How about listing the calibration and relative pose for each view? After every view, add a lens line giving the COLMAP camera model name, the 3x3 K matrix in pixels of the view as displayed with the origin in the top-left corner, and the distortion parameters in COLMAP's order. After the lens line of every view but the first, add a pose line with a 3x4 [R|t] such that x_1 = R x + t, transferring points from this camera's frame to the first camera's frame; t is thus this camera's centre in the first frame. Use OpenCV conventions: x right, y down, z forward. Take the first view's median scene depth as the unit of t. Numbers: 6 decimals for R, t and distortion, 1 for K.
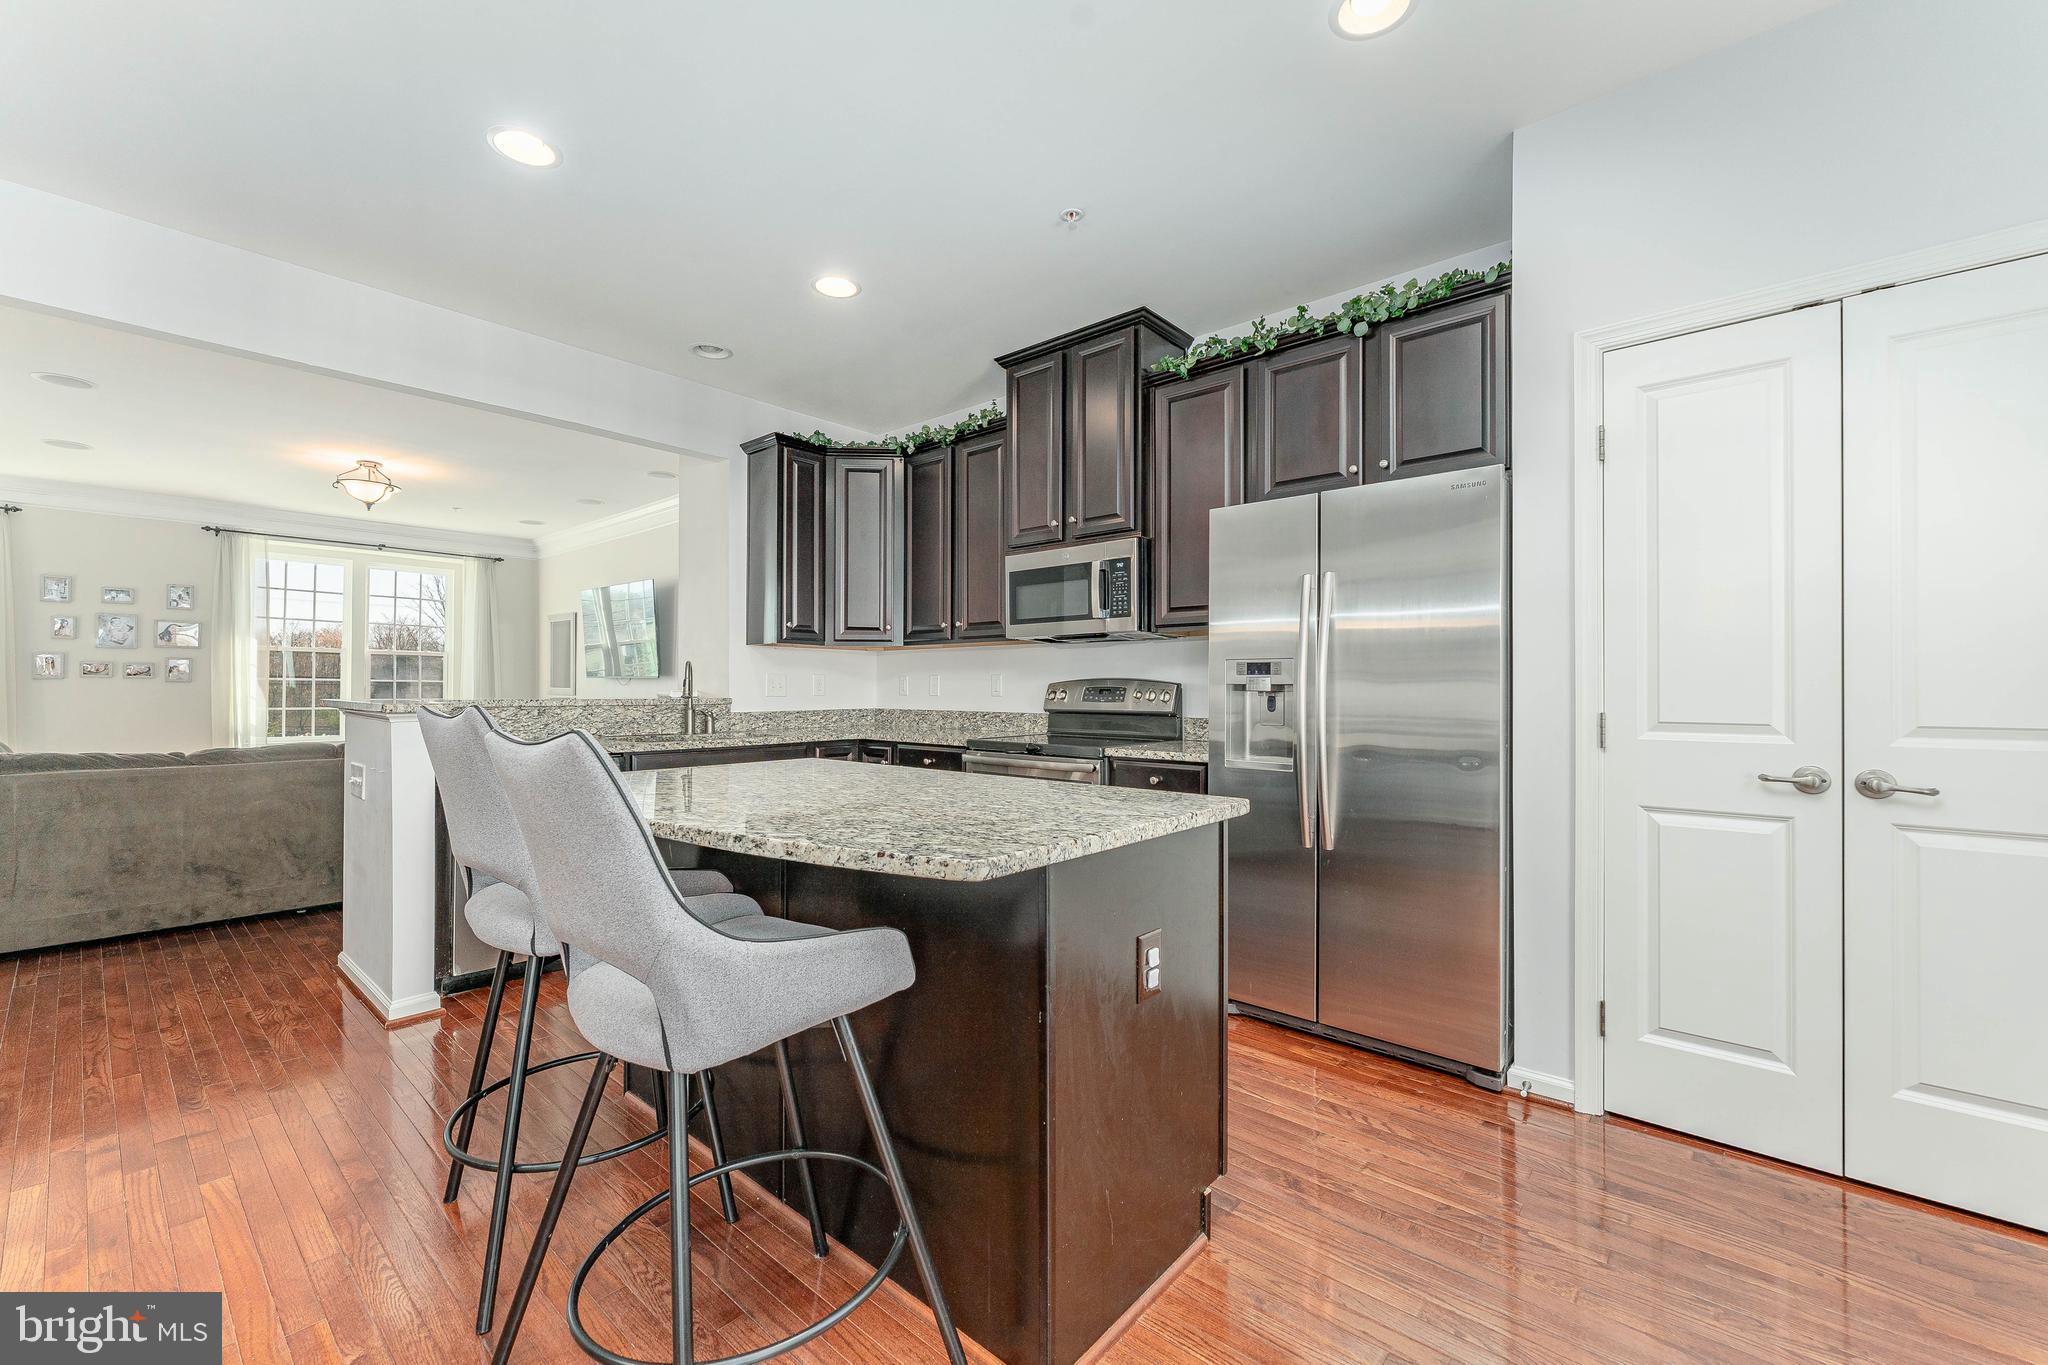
lens RADIAL K [[828.9, 0, 1016.2], [0, 828.9, 681.1], [0, 0, 1]] dist [-0.002969, 0.000020]
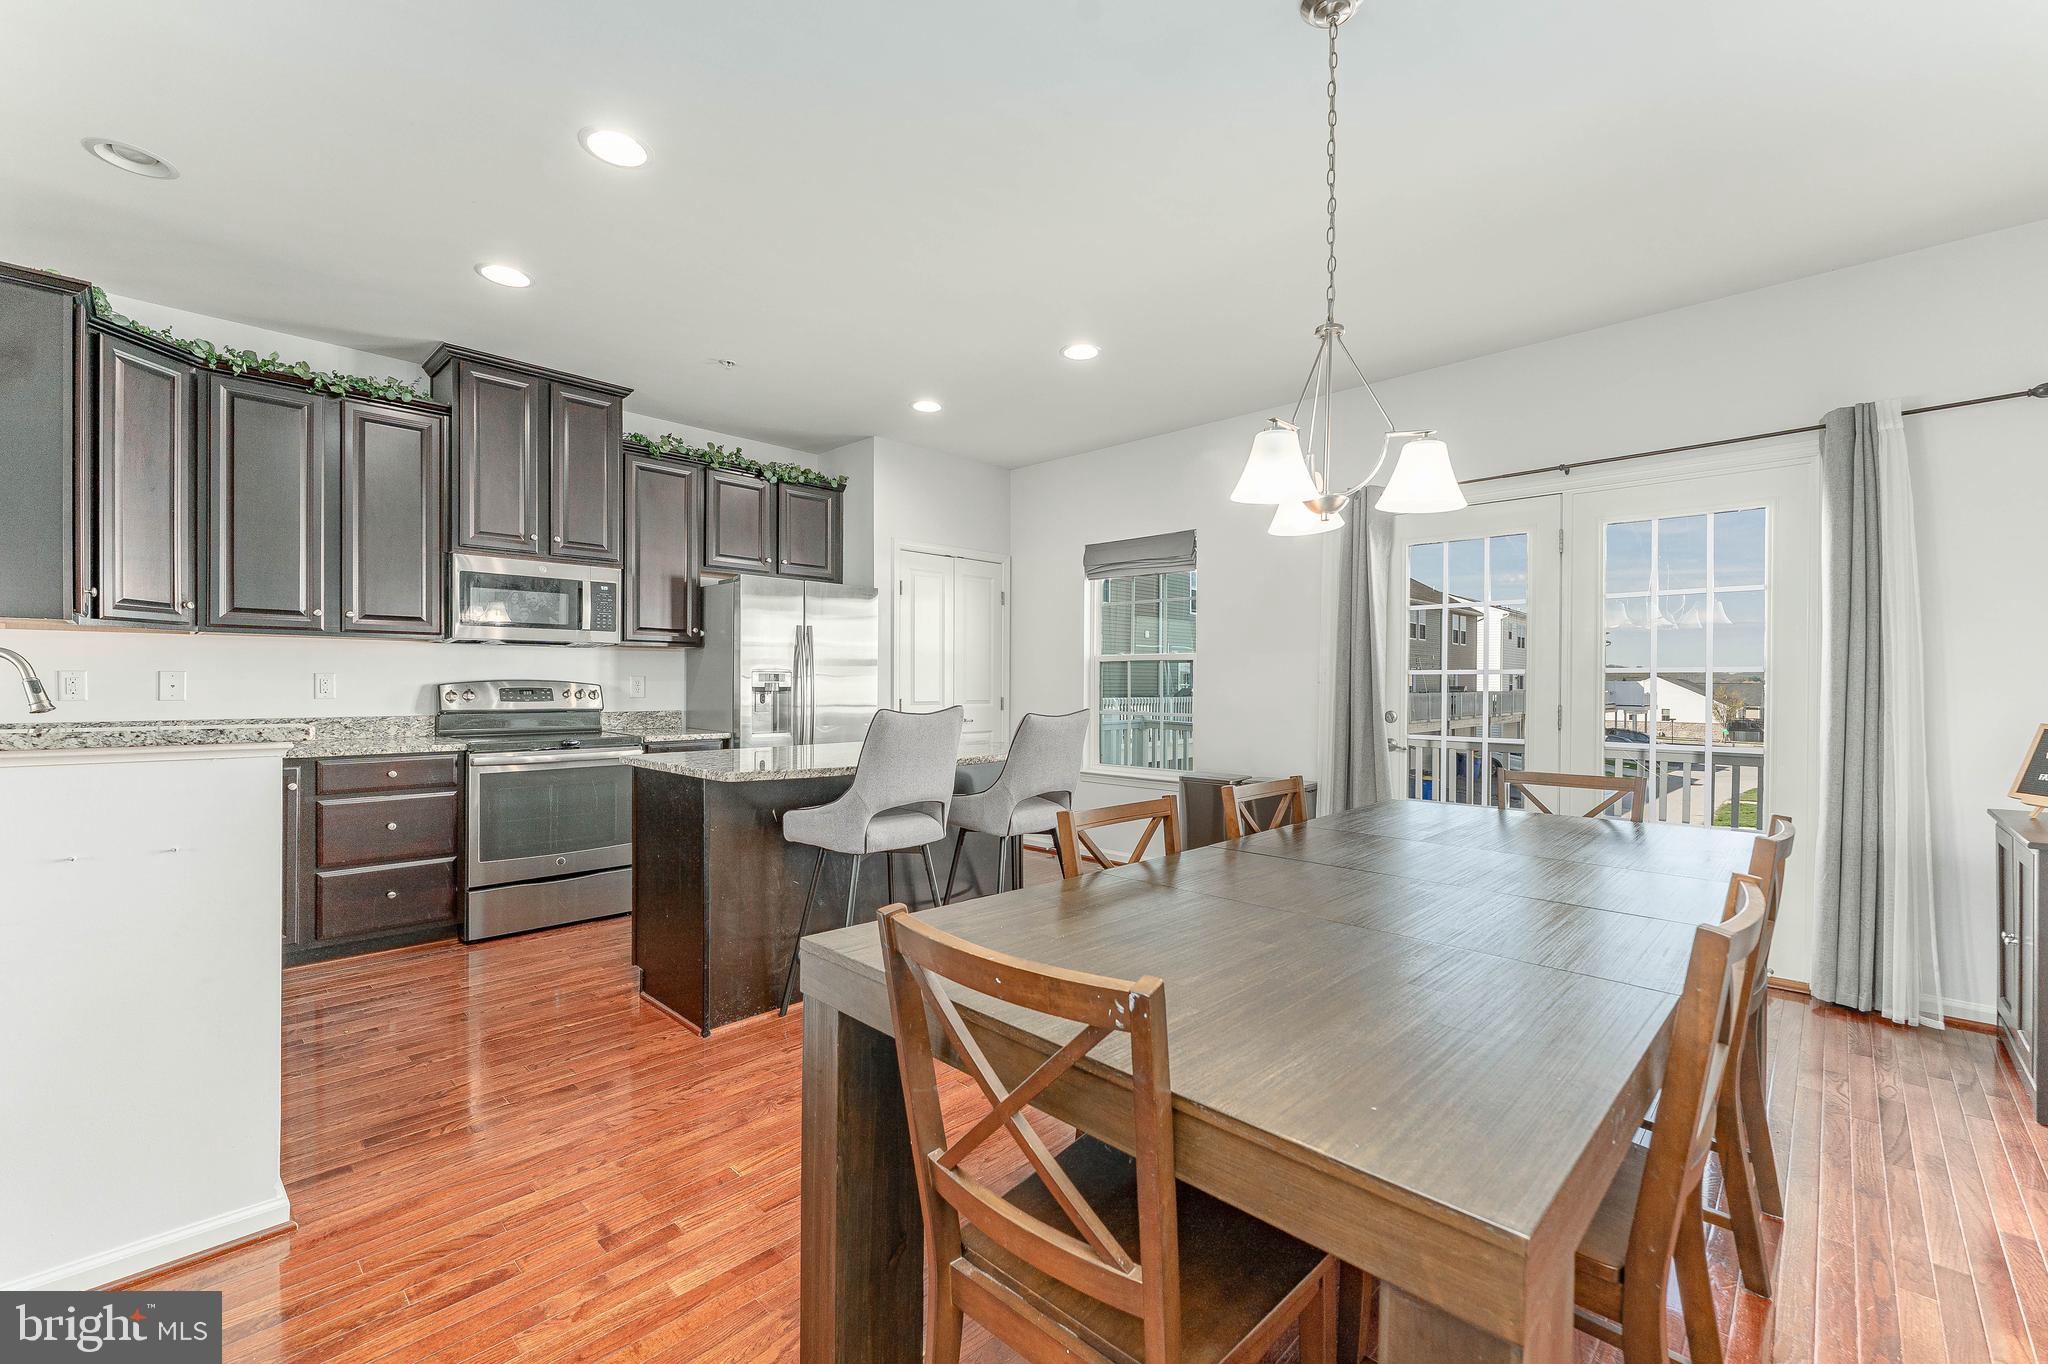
lens RADIAL K [[828.9, 0, 1035.3], [0, 828.9, 693.1], [0, 0, 1]] dist [-0.002969, 0.000020]
pose [[0.029332, -0.013473, 0.999479, -1.014806], [-0.012100, 0.999831, 0.013833, -0.009417], [-0.999496, -0.012499, 0.029164, 0.313485]]
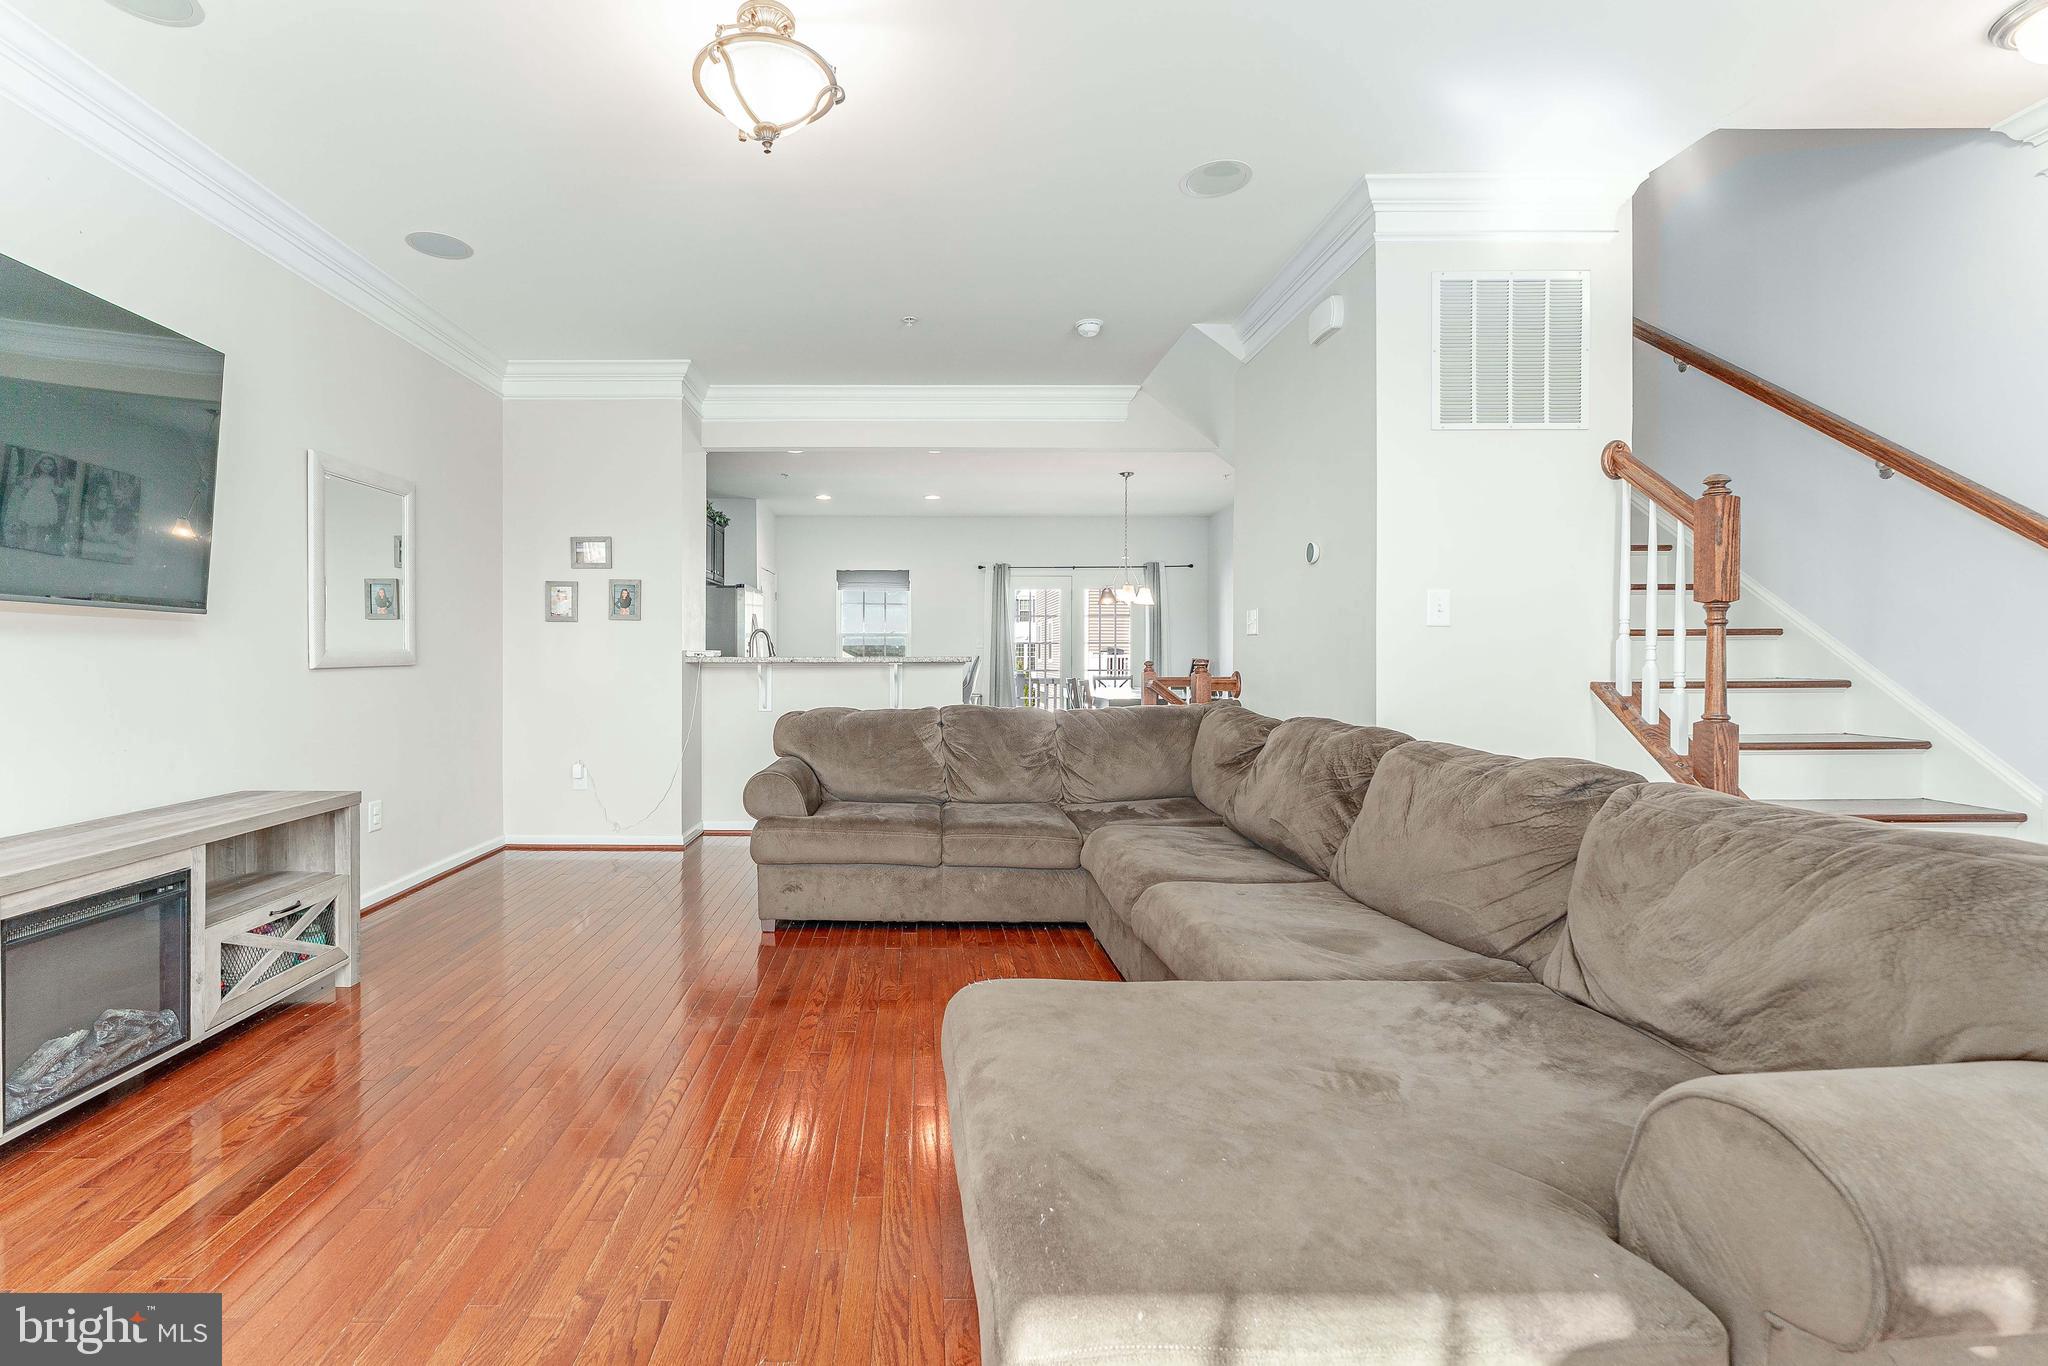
lens RADIAL K [[864.2, 0, 921.5], [0, 864.2, 656.5], [0, 0, 1]] dist [-0.002809, -0.000472]
pose [[-0.674987, -0.000579, 0.737830, -1.698581], [-0.006023, 0.999971, -0.004726, 0.026198], [-0.737805, -0.007633, -0.674971, 1.878249]]
